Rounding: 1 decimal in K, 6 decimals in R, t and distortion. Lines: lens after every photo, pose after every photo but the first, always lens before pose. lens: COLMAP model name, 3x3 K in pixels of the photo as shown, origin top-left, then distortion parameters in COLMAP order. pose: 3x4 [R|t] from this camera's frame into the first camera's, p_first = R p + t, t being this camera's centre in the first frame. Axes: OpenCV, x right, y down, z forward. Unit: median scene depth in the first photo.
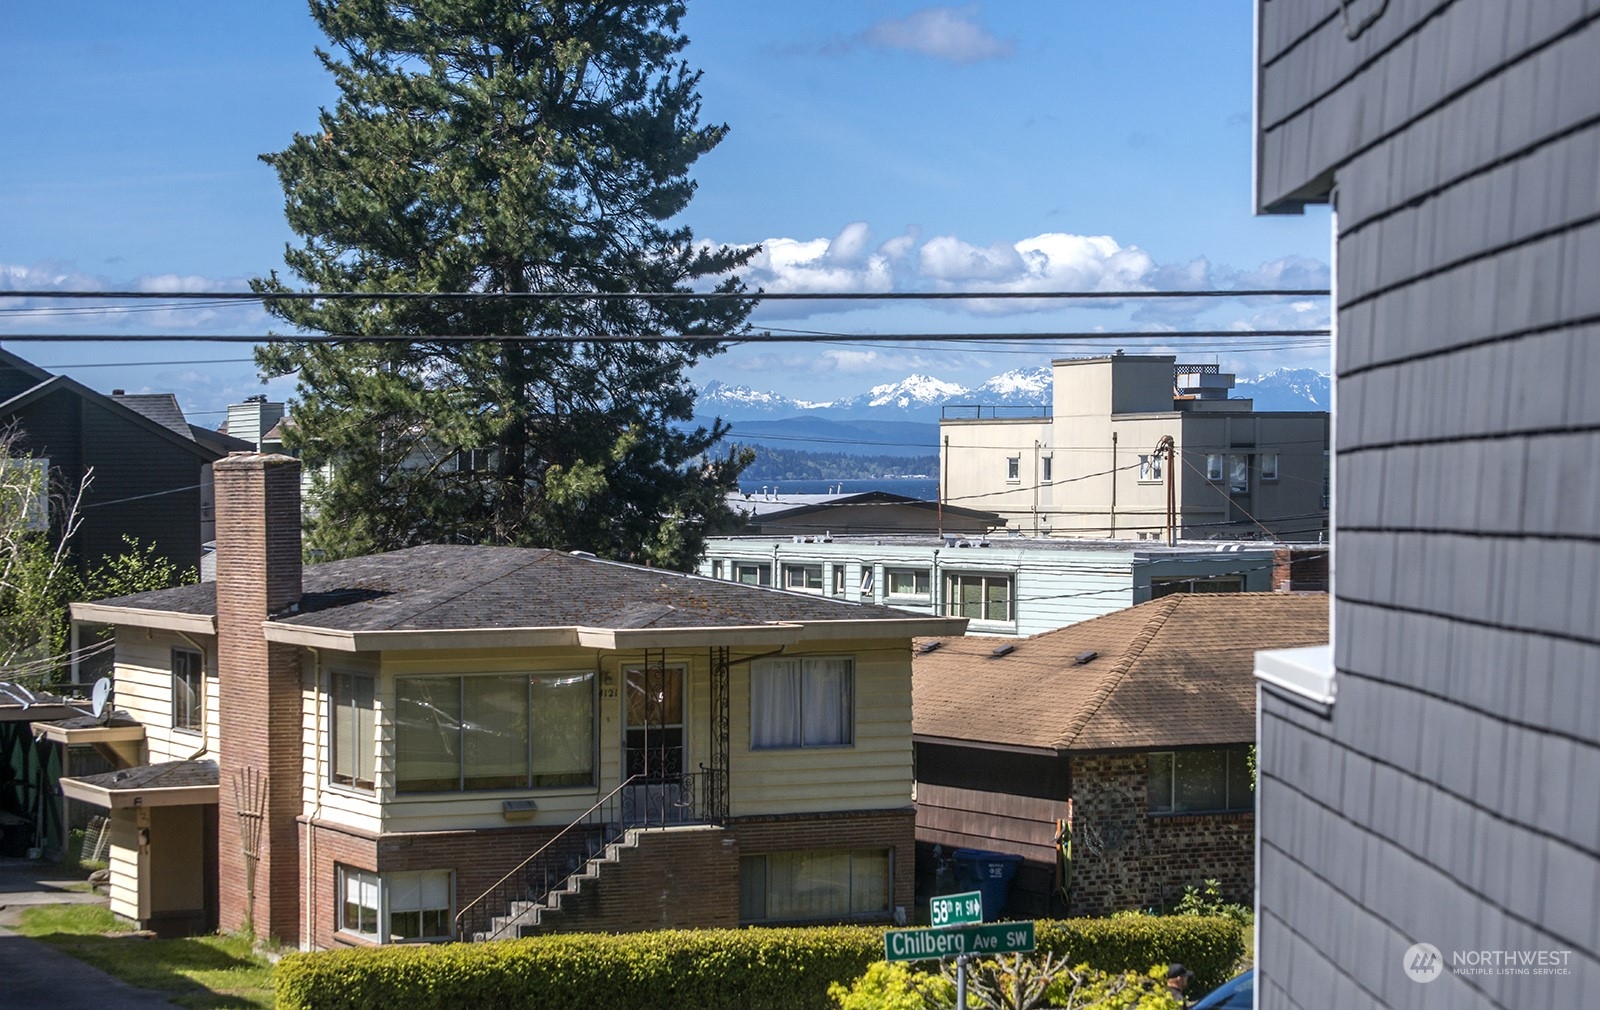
lens RADIAL K [[3931.4, 0, 800.0], [0, 3931.4, 505.0], [0, 0, 1]] dist [-0.017600, -0.027538]
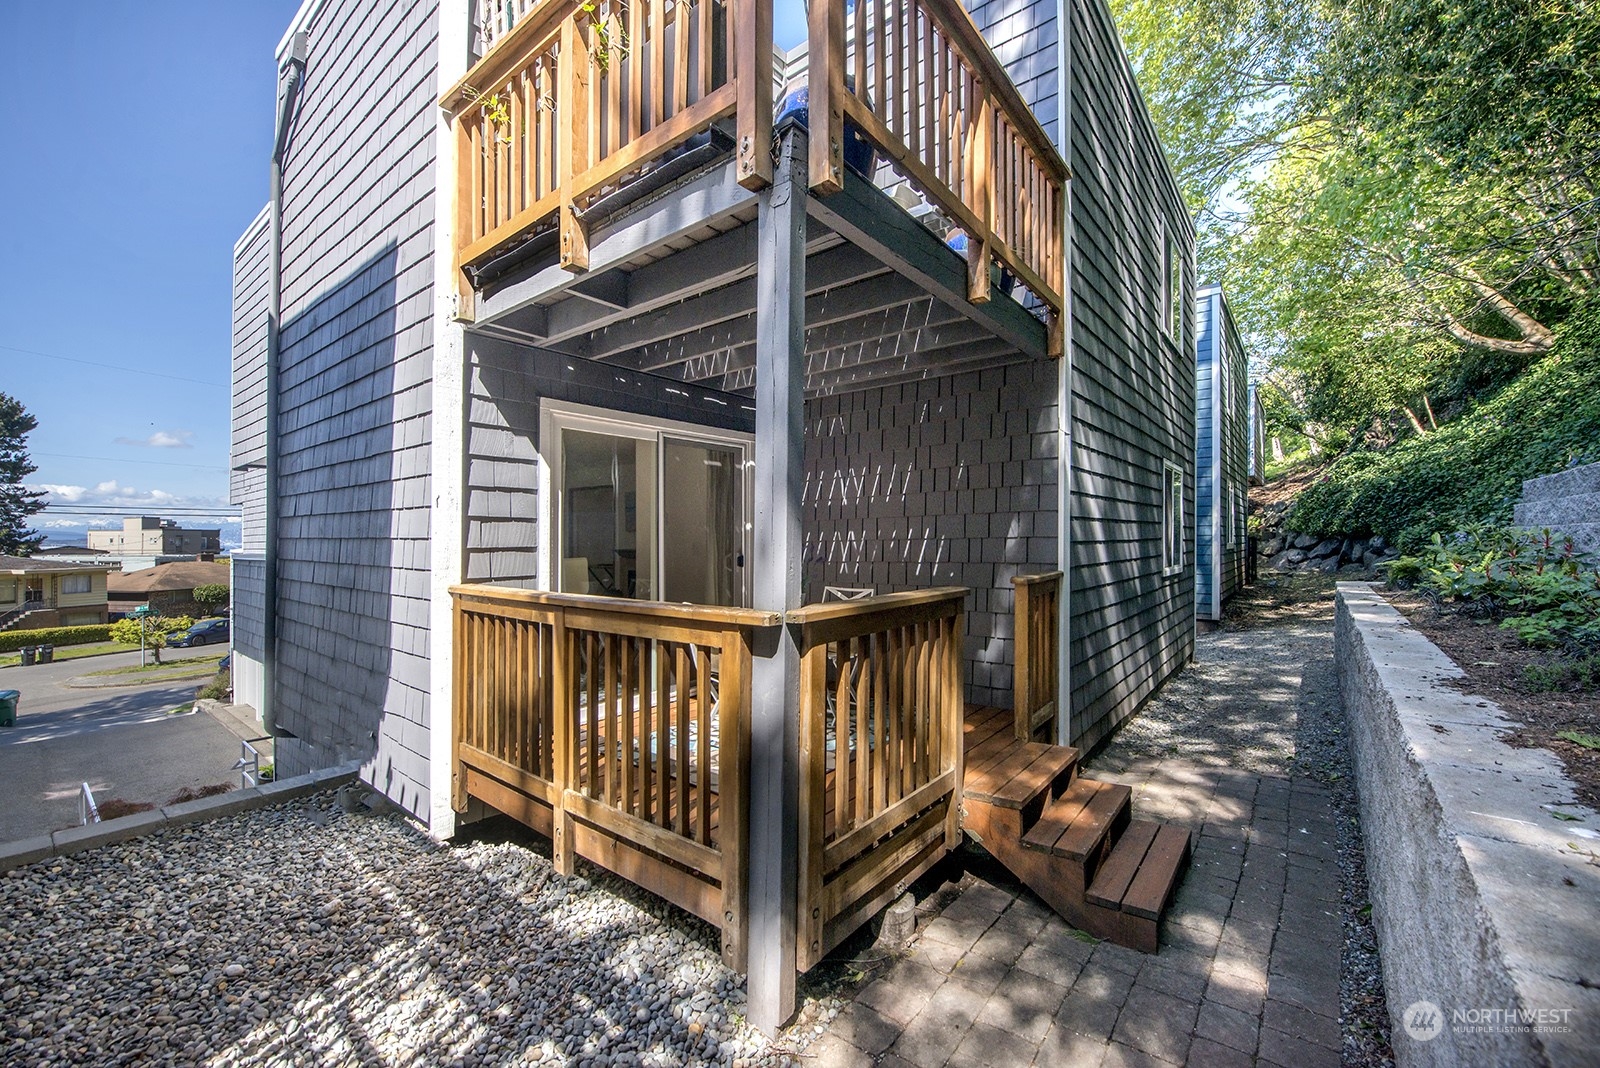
lens RADIAL K [[654.3, 0, 800.0], [0, 654.3, 534.0], [0, 0, 1]] dist [-0.001250, -0.000386]
pose [[0.633324, 0.002210, 0.773884, -0.045686], [0.014068, 0.999798, -0.014368, 0.008382], [-0.773759, 0.019987, 0.633165, -0.189031]]
